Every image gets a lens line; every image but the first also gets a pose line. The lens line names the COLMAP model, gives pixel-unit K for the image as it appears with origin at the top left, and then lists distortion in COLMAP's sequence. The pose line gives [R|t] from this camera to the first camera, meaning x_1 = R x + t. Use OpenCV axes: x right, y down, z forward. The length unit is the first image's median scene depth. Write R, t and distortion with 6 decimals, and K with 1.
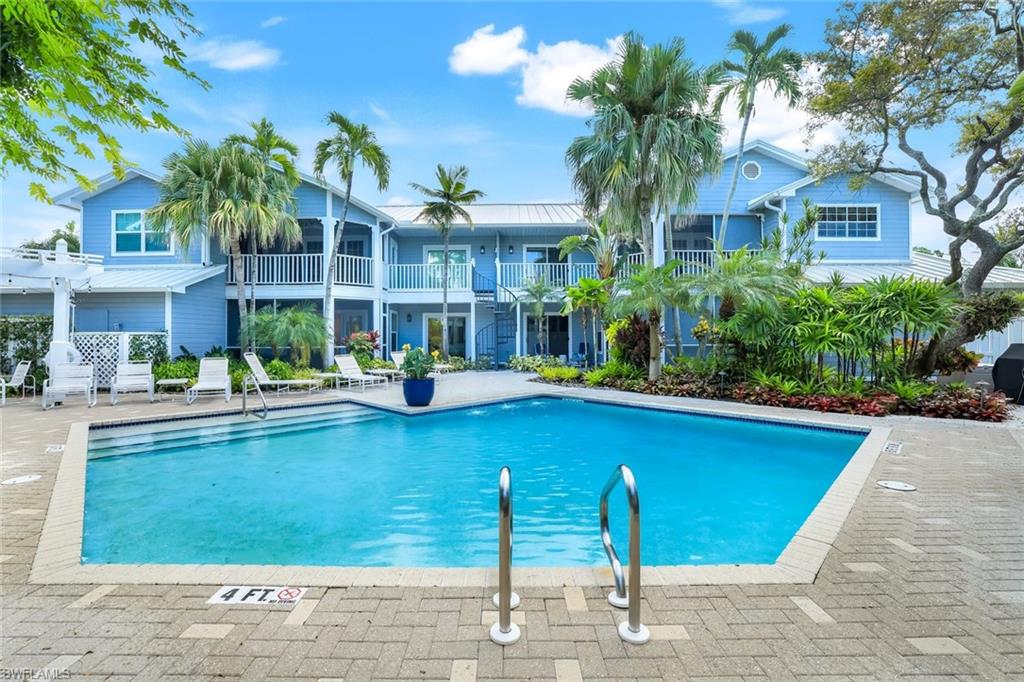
lens RADIAL K [[450.5, 0, 505.2], [0, 450.5, 333.7], [0, 0, 1]] dist [-0.017437, 0.000655]
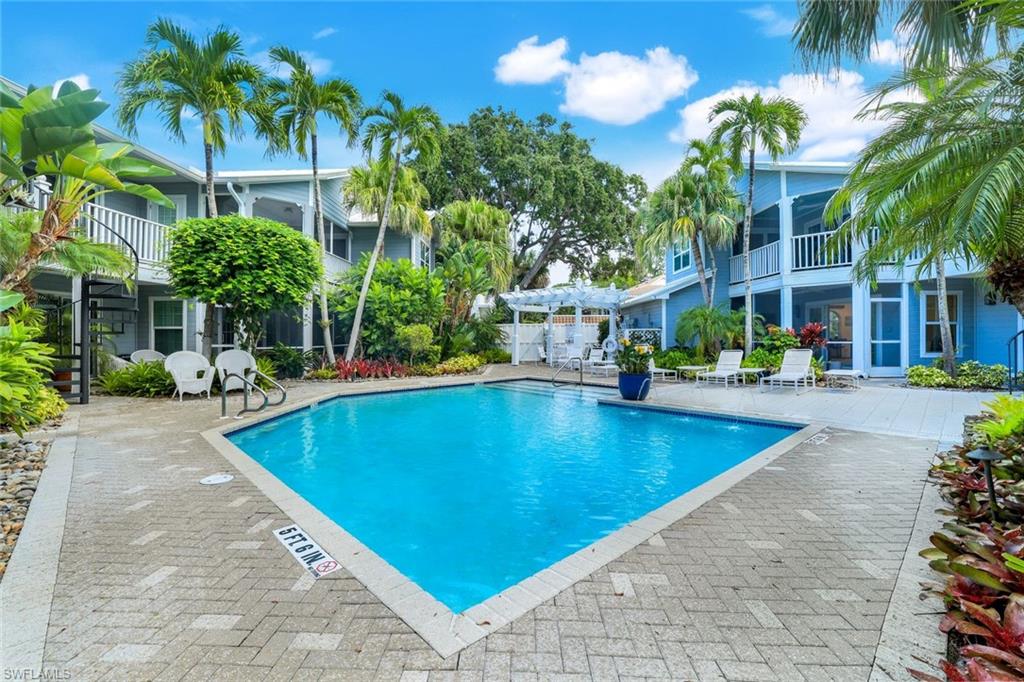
lens RADIAL K [[450.5, 0, 505.2], [0, 450.5, 333.7], [0, 0, 1]] dist [-0.017437, 0.000655]
pose [[0.004018, -0.002324, -0.999989, 0.581592], [0.009628, 0.999951, -0.002285, 0.009745], [0.999946, -0.009619, 0.004040, 0.504386]]
